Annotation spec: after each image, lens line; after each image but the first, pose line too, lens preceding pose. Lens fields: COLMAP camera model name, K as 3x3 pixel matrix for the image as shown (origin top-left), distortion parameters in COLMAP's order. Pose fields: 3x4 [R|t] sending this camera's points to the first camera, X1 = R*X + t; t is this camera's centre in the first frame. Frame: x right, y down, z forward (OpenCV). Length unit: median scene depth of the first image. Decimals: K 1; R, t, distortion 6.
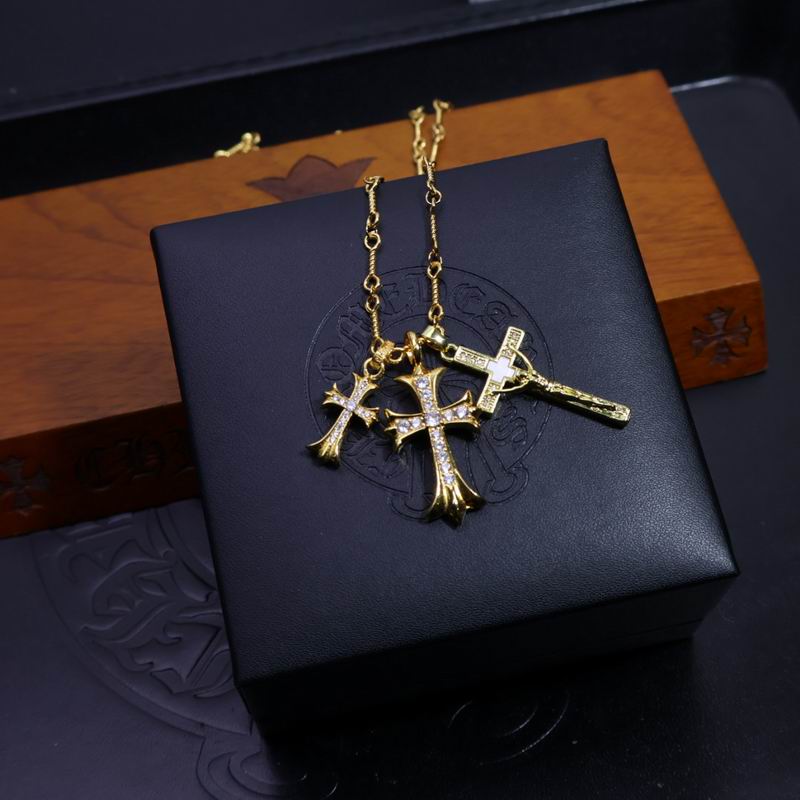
lens RADIAL K [[1661.0, 0, 400.0], [0, 1661.0, 400.0], [0, 0, 1]] dist [-0.018458, 0.168537]
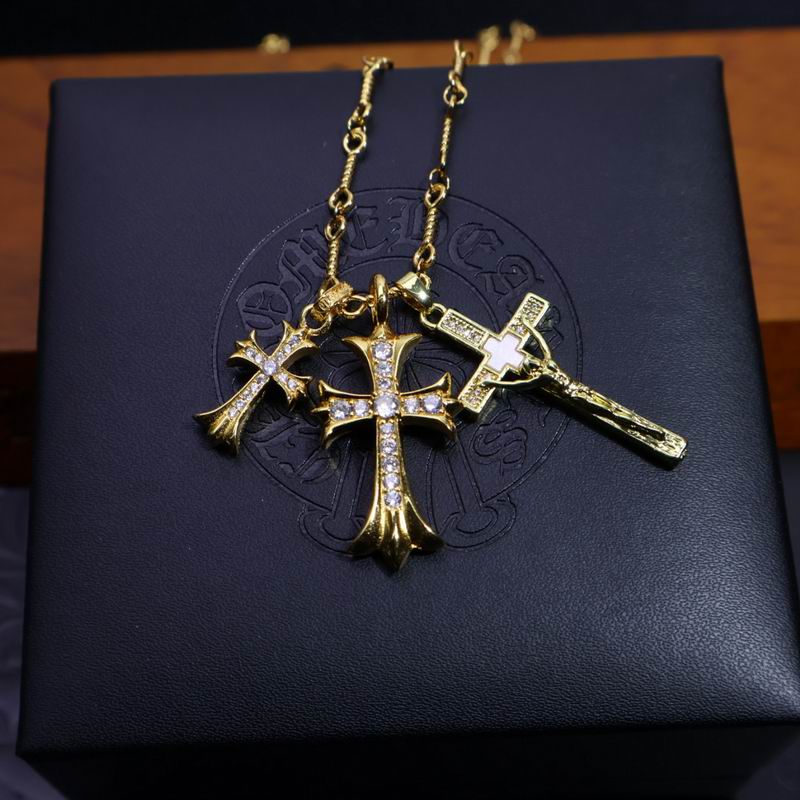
lens RADIAL K [[1661.0, 0, 400.0], [0, 1661.0, 400.0], [0, 0, 1]] dist [-0.018458, 0.168537]
pose [[0.983730, 0.163687, -0.074039, 0.072626], [-0.166313, 0.985593, -0.030774, 0.028052], [0.067935, 0.042587, 0.996780, 0.336740]]
